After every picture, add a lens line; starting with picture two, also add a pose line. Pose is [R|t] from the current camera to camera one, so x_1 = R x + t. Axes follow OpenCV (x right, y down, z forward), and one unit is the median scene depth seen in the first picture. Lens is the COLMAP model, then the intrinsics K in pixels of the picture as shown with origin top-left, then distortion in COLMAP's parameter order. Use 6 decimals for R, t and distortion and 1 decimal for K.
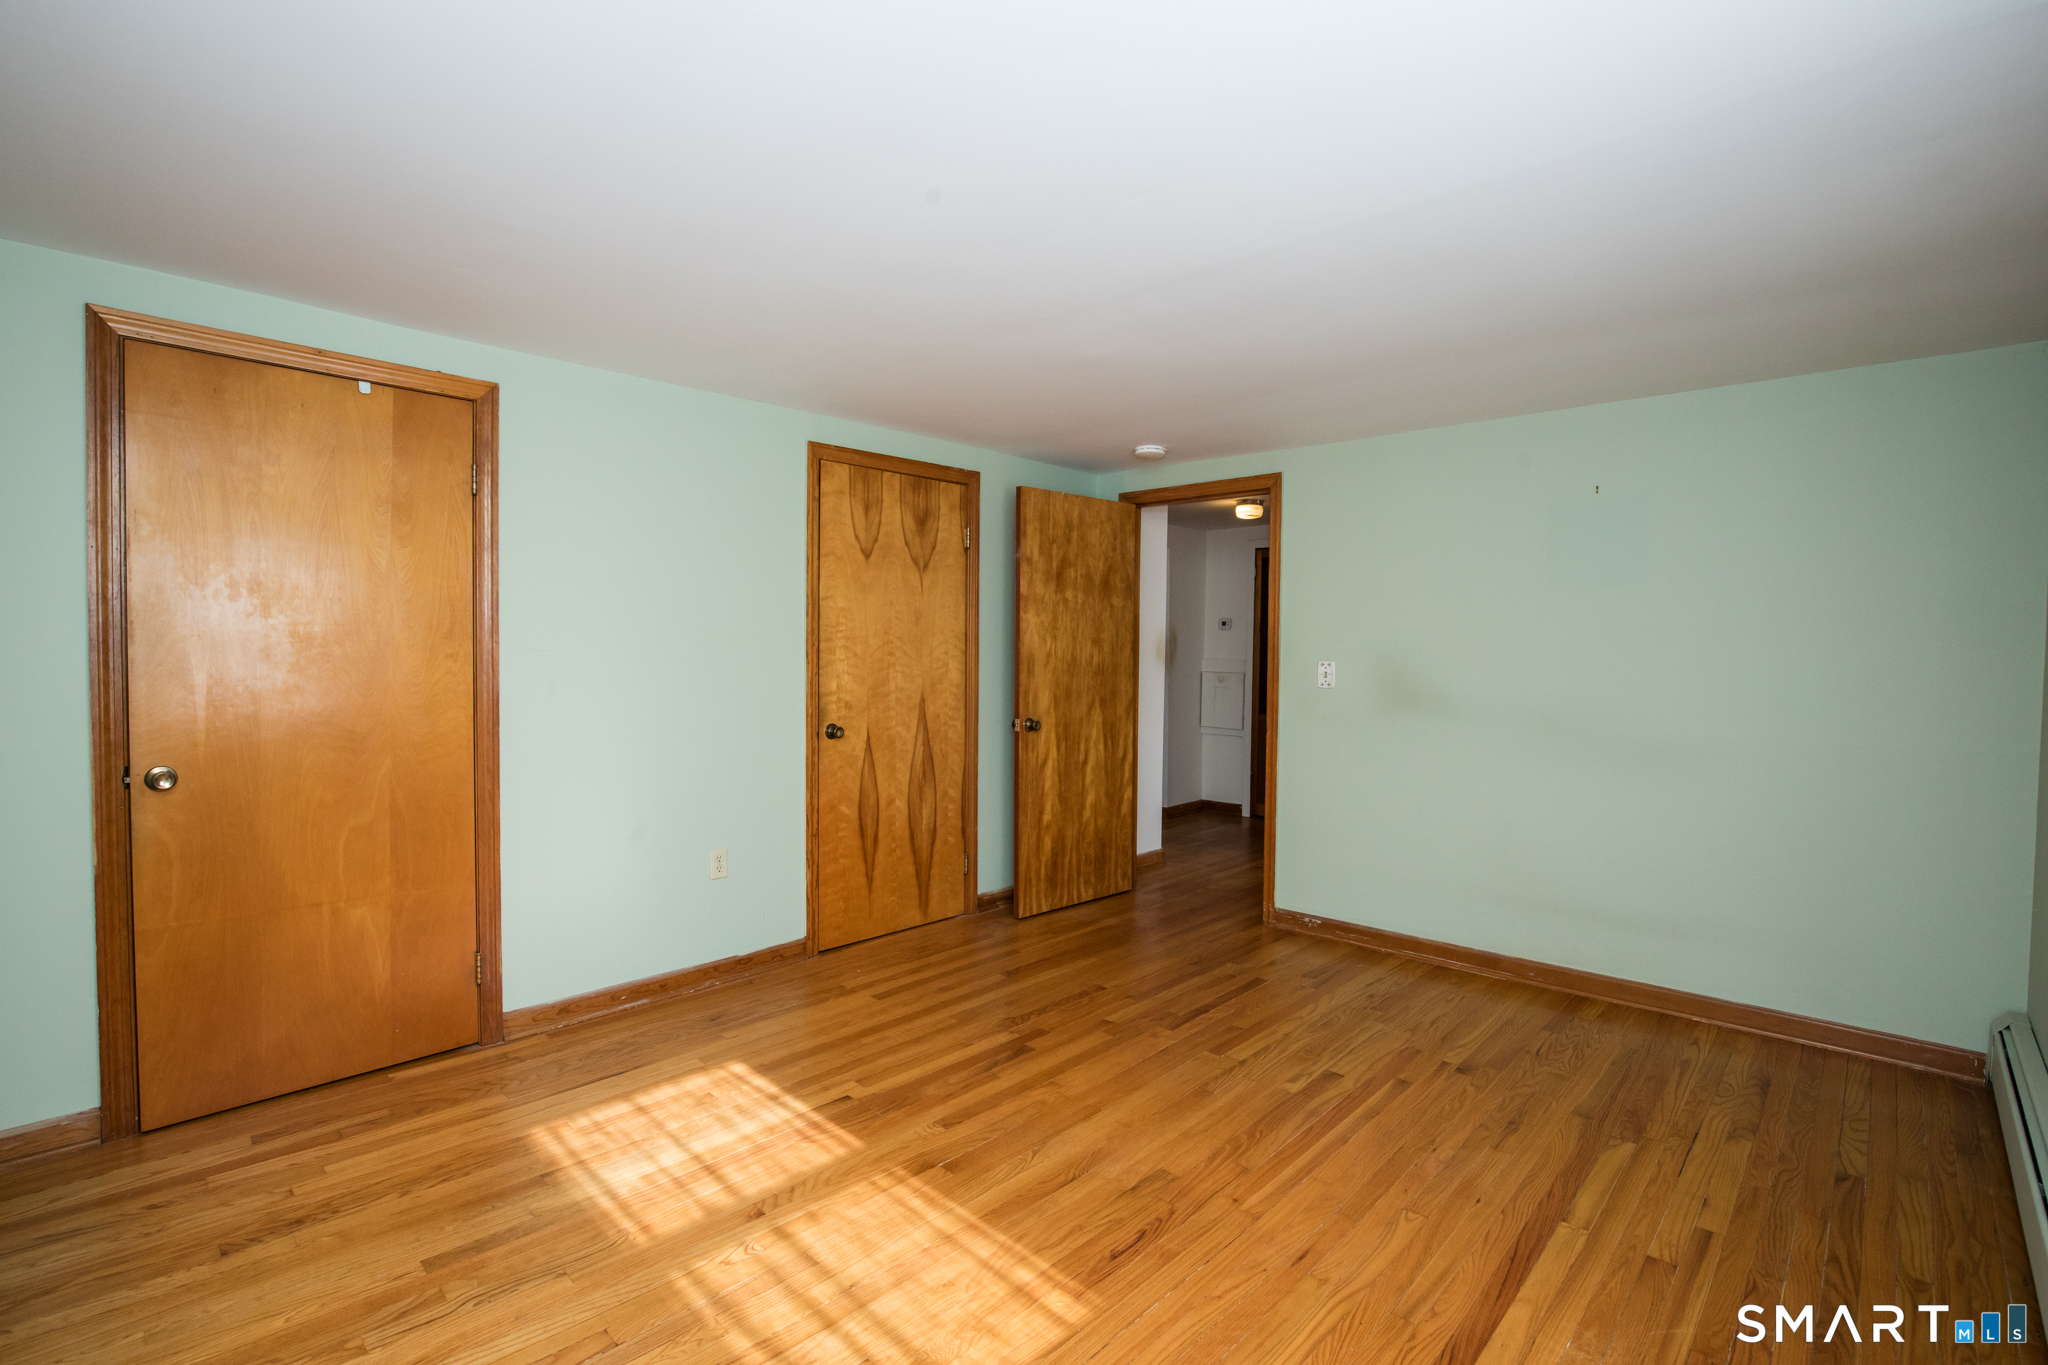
lens RADIAL K [[943.4, 0, 1023.6], [0, 943.4, 670.8], [0, 0, 1]] dist [-0.041142, 0.007475]
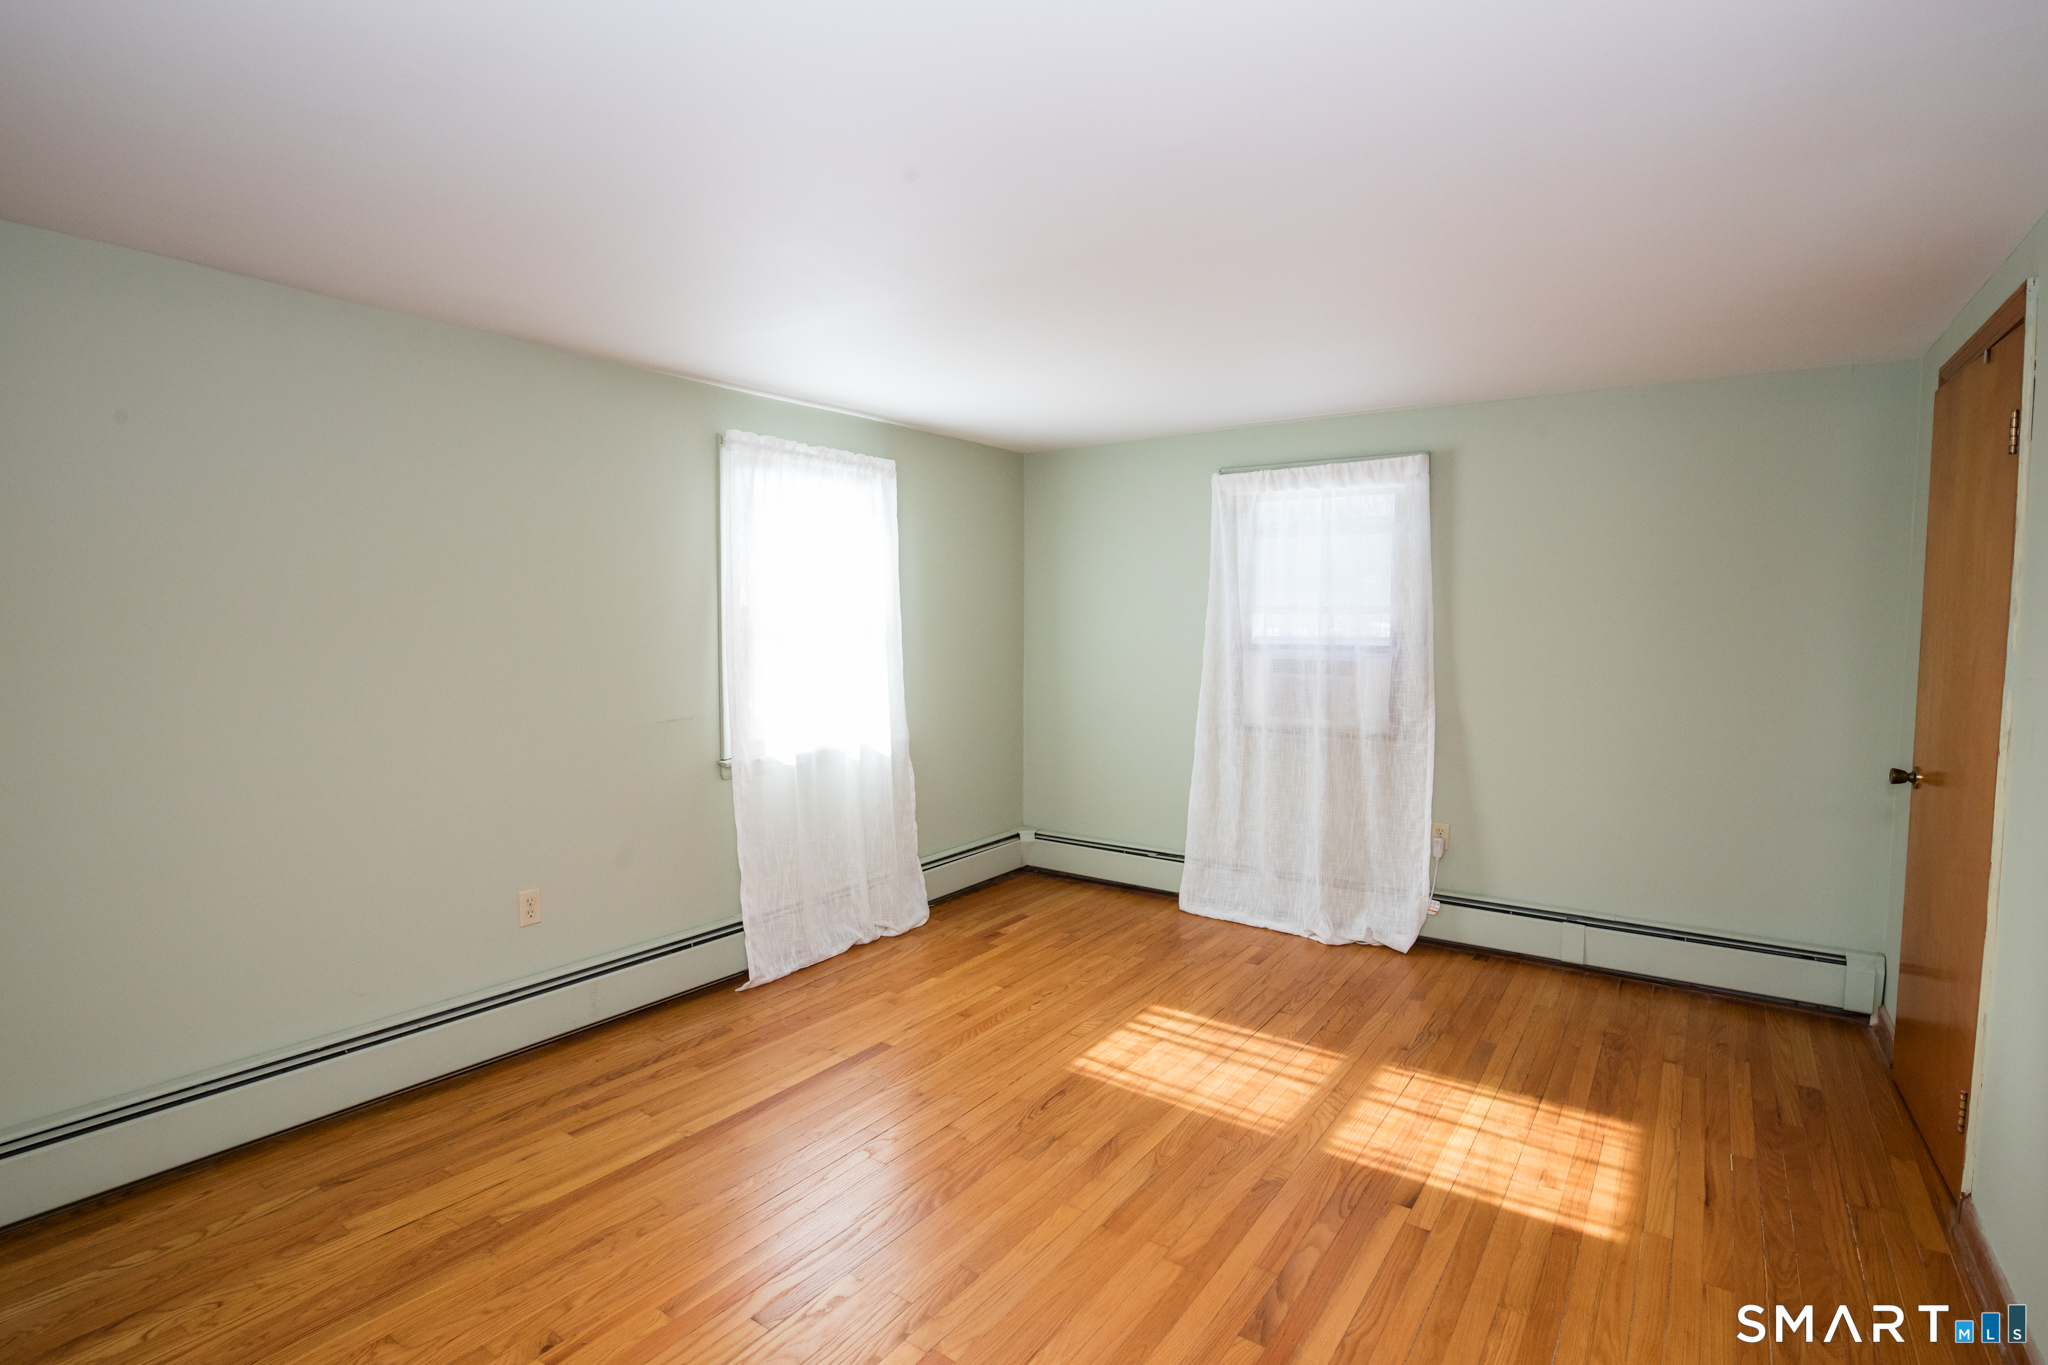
lens RADIAL K [[943.4, 0, 1025.0], [0, 943.4, 690.3], [0, 0, 1]] dist [-0.041142, 0.007475]
pose [[-0.989888, -0.008680, -0.141582, 0.301385], [-0.021065, 0.996054, 0.086215, -0.063068], [0.140275, 0.088325, -0.986165, 1.962126]]
